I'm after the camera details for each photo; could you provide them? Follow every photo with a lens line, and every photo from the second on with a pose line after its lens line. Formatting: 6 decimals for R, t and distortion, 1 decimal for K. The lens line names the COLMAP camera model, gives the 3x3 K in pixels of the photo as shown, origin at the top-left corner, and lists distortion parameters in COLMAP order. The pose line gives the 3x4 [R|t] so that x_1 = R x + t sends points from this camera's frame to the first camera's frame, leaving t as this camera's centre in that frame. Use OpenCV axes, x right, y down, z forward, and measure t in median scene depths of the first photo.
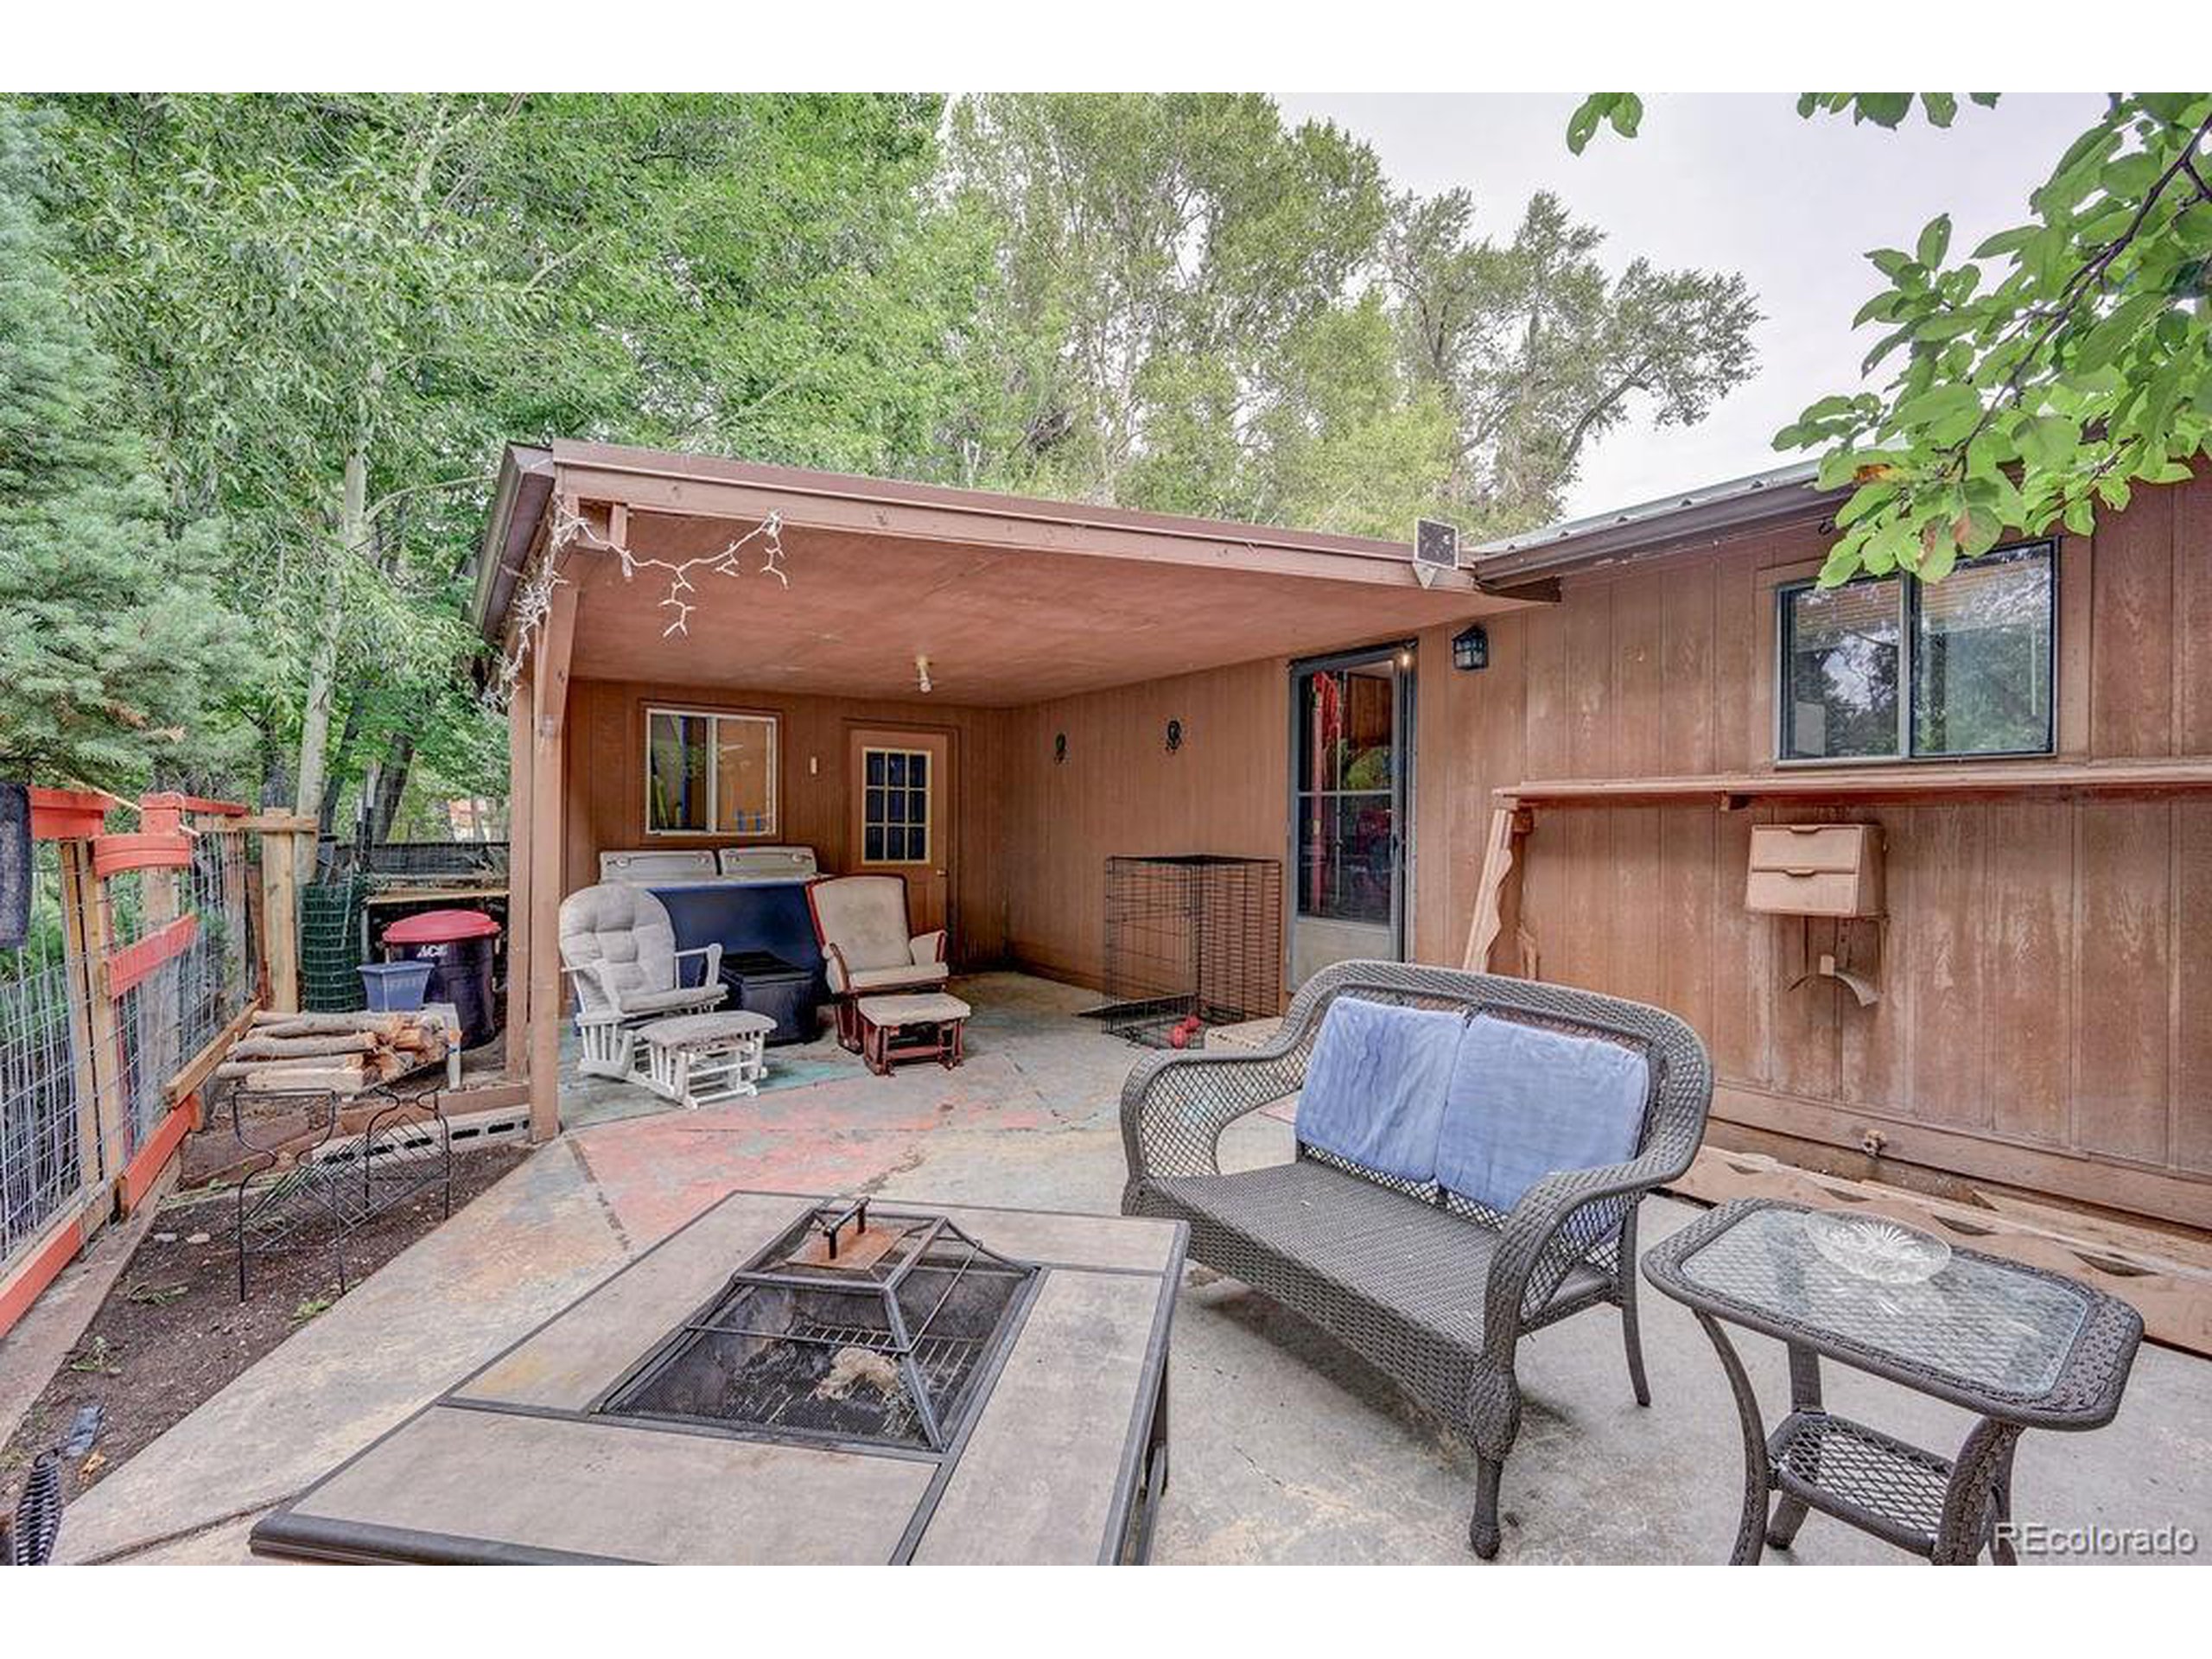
lens RADIAL K [[863.1, 0, 1105.6], [0, 863.1, 826.7], [0, 0, 1]] dist [0.000521, -0.000063]
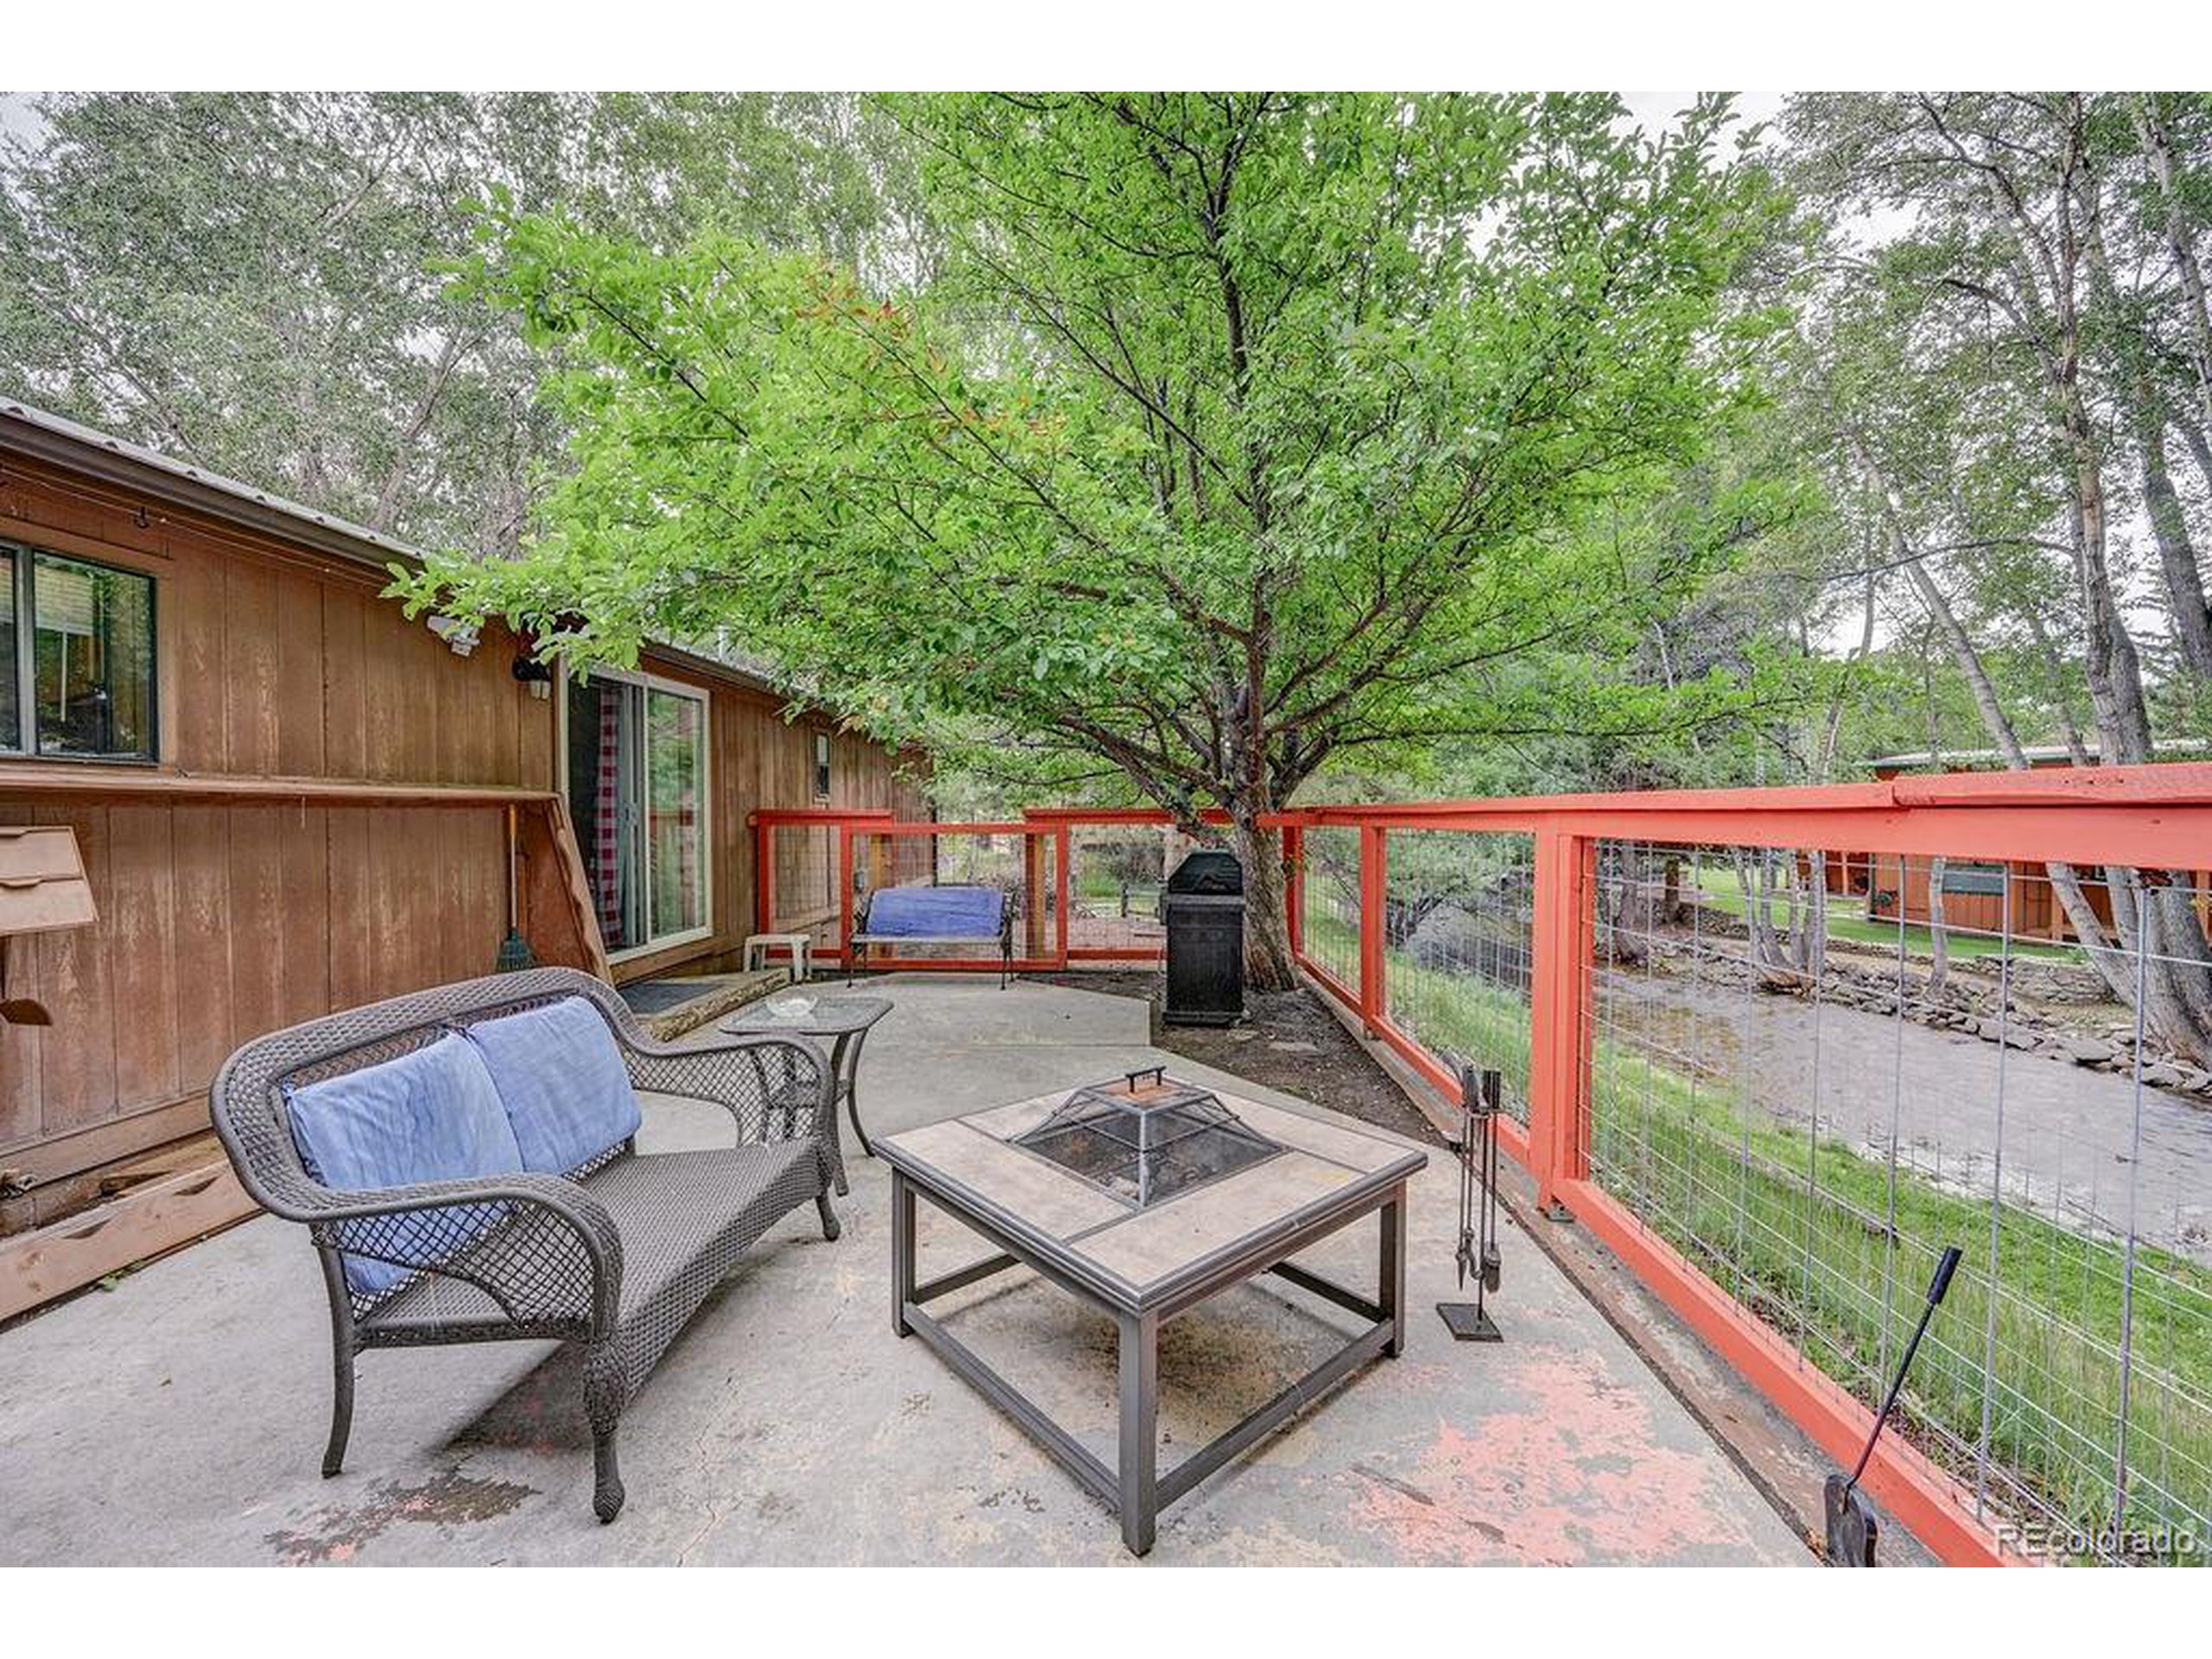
lens RADIAL K [[863.1, 0, 1111.8], [0, 863.1, 833.5], [0, 0, 1]] dist [0.000521, -0.000063]
pose [[-0.770241, -0.013126, 0.637618, -0.614796], [0.002754, 0.999710, 0.023907, -0.014621], [-0.637747, 0.020170, -0.769982, 1.064506]]
